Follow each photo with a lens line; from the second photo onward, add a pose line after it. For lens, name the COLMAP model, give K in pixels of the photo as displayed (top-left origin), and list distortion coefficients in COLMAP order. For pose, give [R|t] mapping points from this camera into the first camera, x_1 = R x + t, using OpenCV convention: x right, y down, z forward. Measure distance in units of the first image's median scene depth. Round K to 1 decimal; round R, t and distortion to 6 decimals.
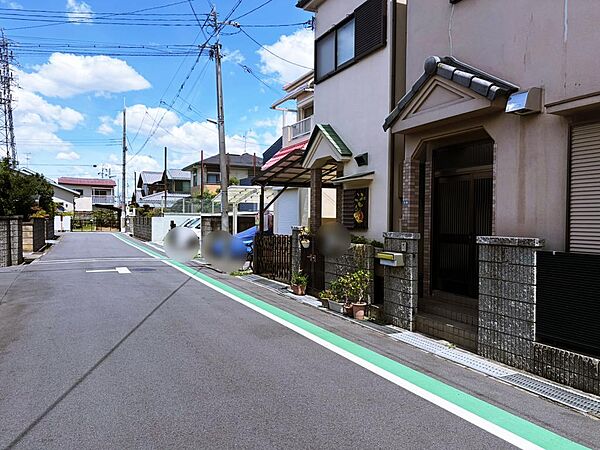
lens RADIAL K [[463.4, 0, 299.1], [0, 463.4, 223.8], [0, 0, 1]] dist [0.035554, -0.006650]
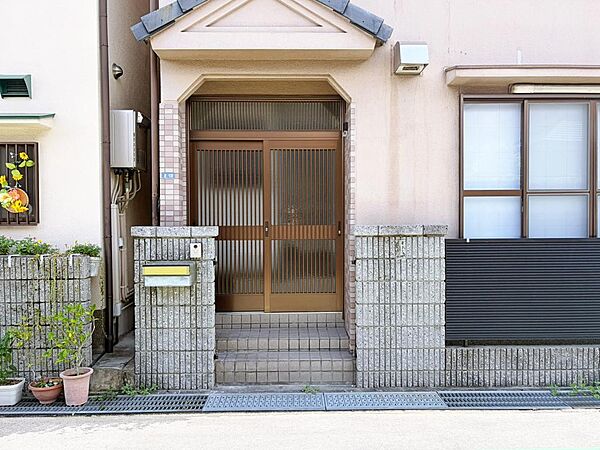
lens RADIAL K [[463.4, 0, 300.6], [0, 463.4, 218.7], [0, 0, 1]] dist [0.035554, -0.006650]
pose [[0.411313, -0.026510, 0.911108, -0.237957], [0.016956, 0.999627, 0.021431, -0.000871], [-0.911336, 0.006634, 0.411609, 0.598678]]
